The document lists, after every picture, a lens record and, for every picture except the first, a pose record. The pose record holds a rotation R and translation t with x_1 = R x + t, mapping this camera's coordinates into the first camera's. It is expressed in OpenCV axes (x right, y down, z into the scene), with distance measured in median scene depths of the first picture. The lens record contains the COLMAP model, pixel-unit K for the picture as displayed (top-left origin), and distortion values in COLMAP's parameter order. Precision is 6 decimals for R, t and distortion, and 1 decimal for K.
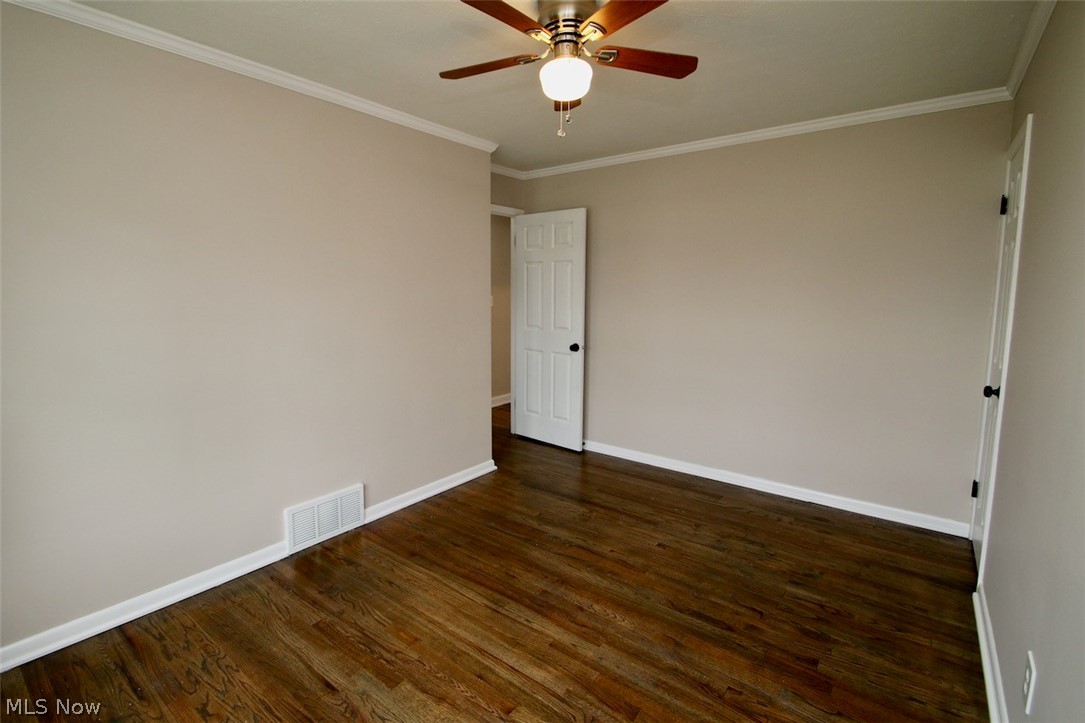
lens RADIAL K [[504.0, 0, 543.5], [0, 504.0, 345.5], [0, 0, 1]] dist [0.002471, -0.000007]
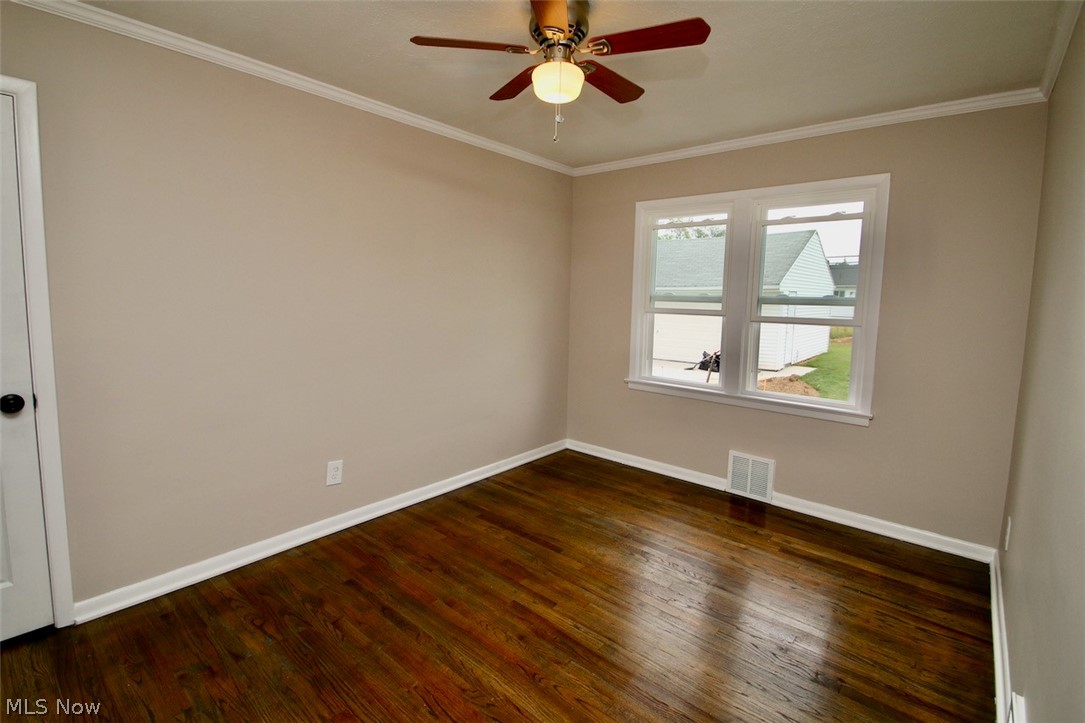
lens RADIAL K [[504.0, 0, 543.5], [0, 504.0, 345.5], [0, 0, 1]] dist [0.002471, -0.000007]
pose [[-0.997939, -0.032655, 0.055248, -0.002127], [-0.019920, 0.975960, 0.217036, -0.209796], [-0.061008, 0.215488, -0.974599, 1.884121]]
